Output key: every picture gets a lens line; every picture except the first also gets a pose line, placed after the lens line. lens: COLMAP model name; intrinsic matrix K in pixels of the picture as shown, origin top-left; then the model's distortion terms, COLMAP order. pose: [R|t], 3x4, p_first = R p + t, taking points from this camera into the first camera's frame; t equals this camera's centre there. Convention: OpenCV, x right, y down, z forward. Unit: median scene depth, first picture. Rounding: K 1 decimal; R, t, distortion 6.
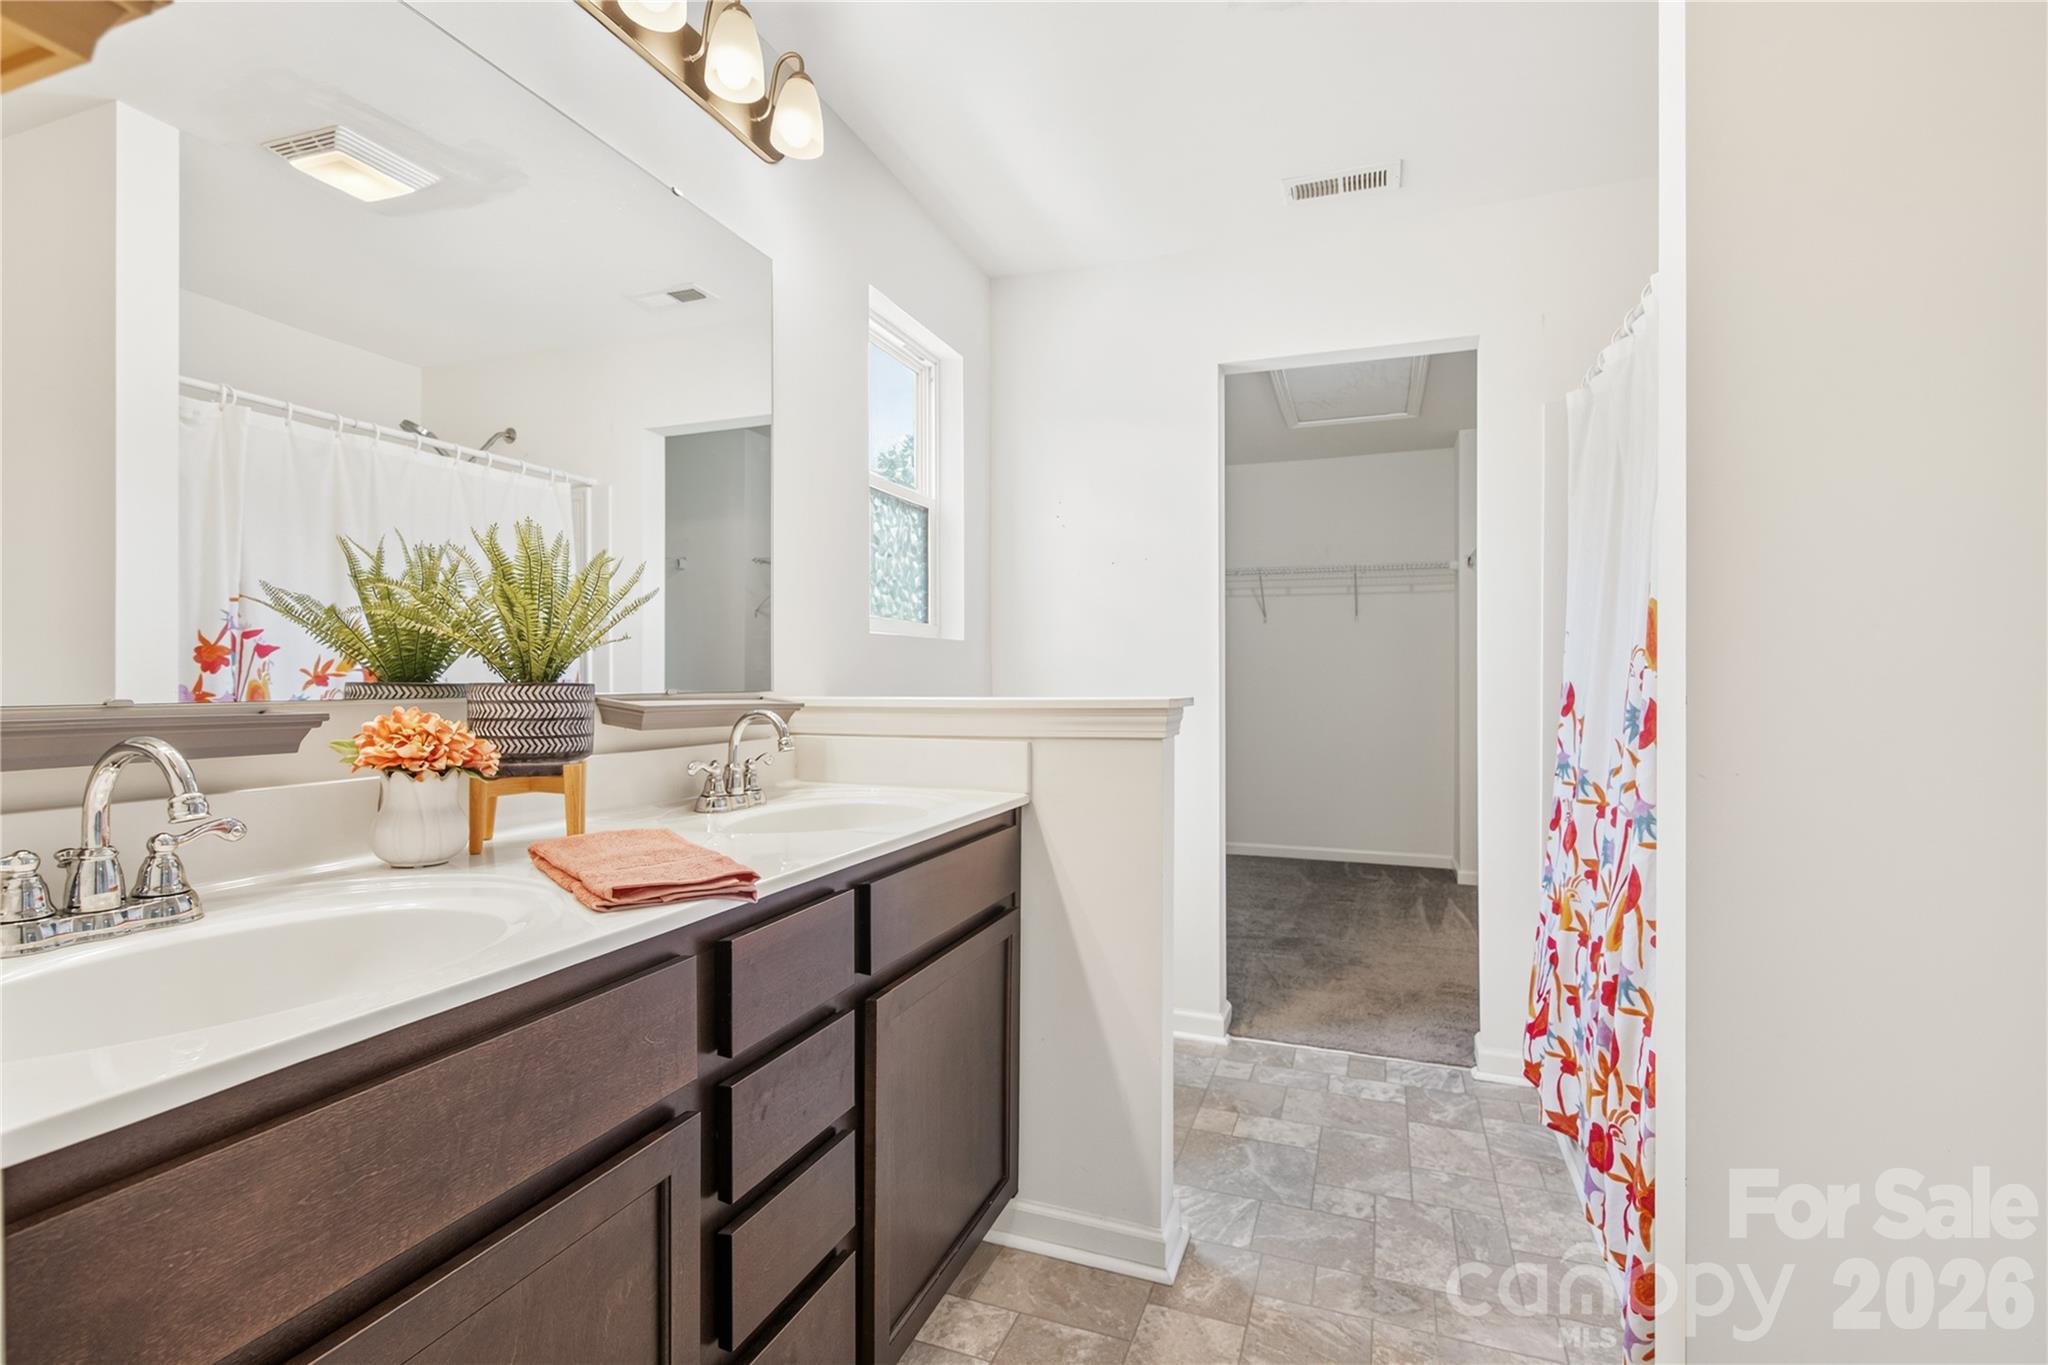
lens RADIAL K [[950.5, 0, 1024.0], [0, 950.5, 682.5], [0, 0, 1]] dist [-0.001457, -0.000210]
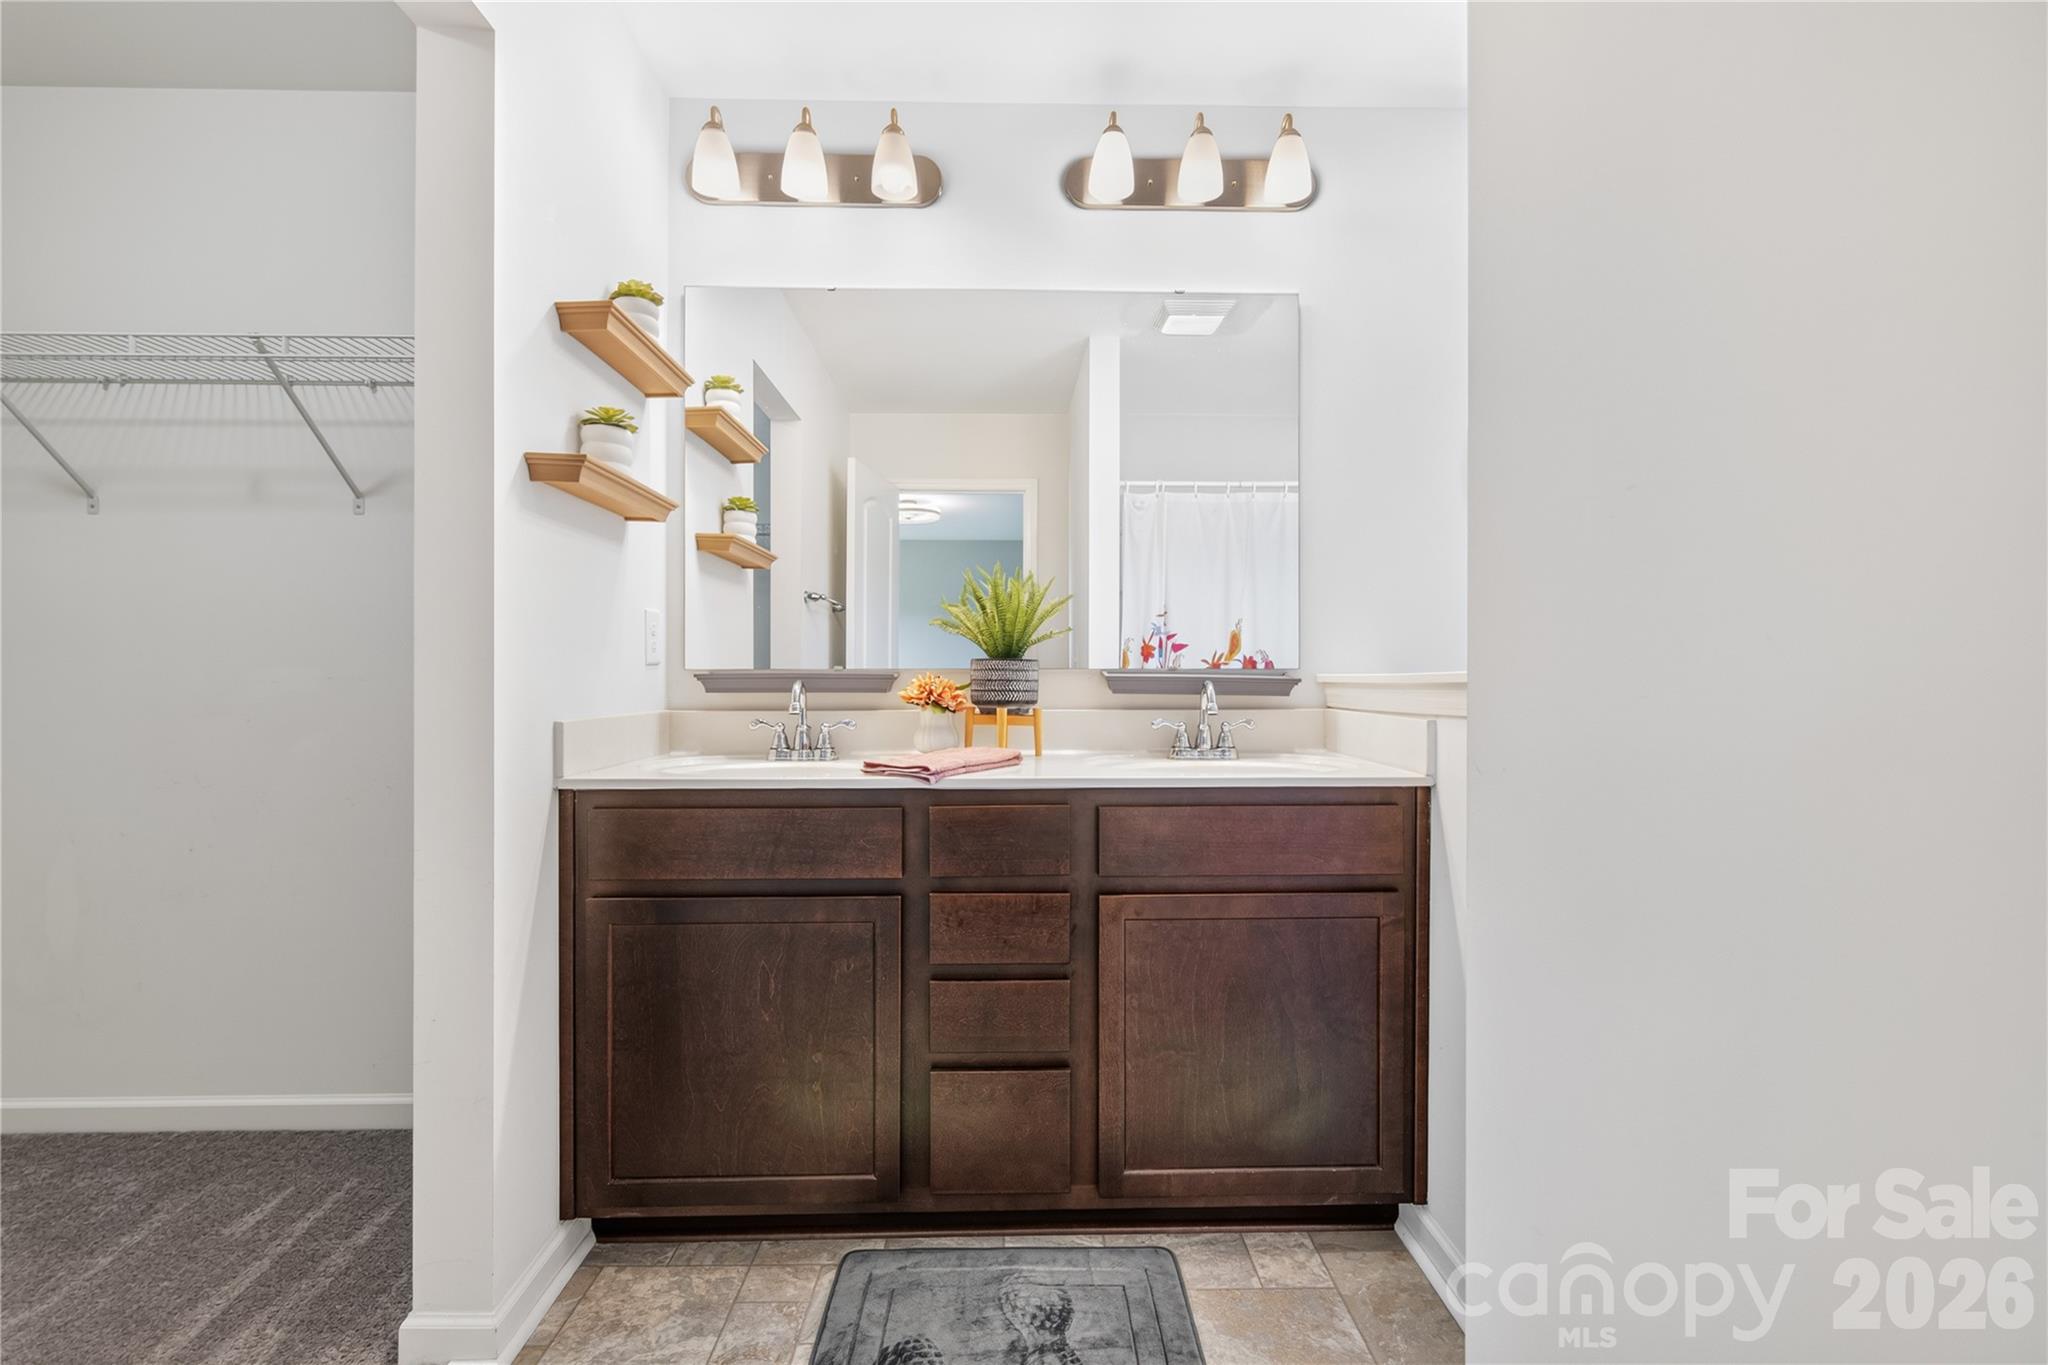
lens RADIAL K [[933.5, 0, 1025.3], [0, 933.5, 666.7], [0, 0, 1]] dist [0.001664, 0.000142]
pose [[0.372944, -0.009830, -0.927802, 0.765875], [-0.003432, 0.999922, -0.011974, 0.024515], [0.927848, 0.007650, 0.372881, 0.317236]]
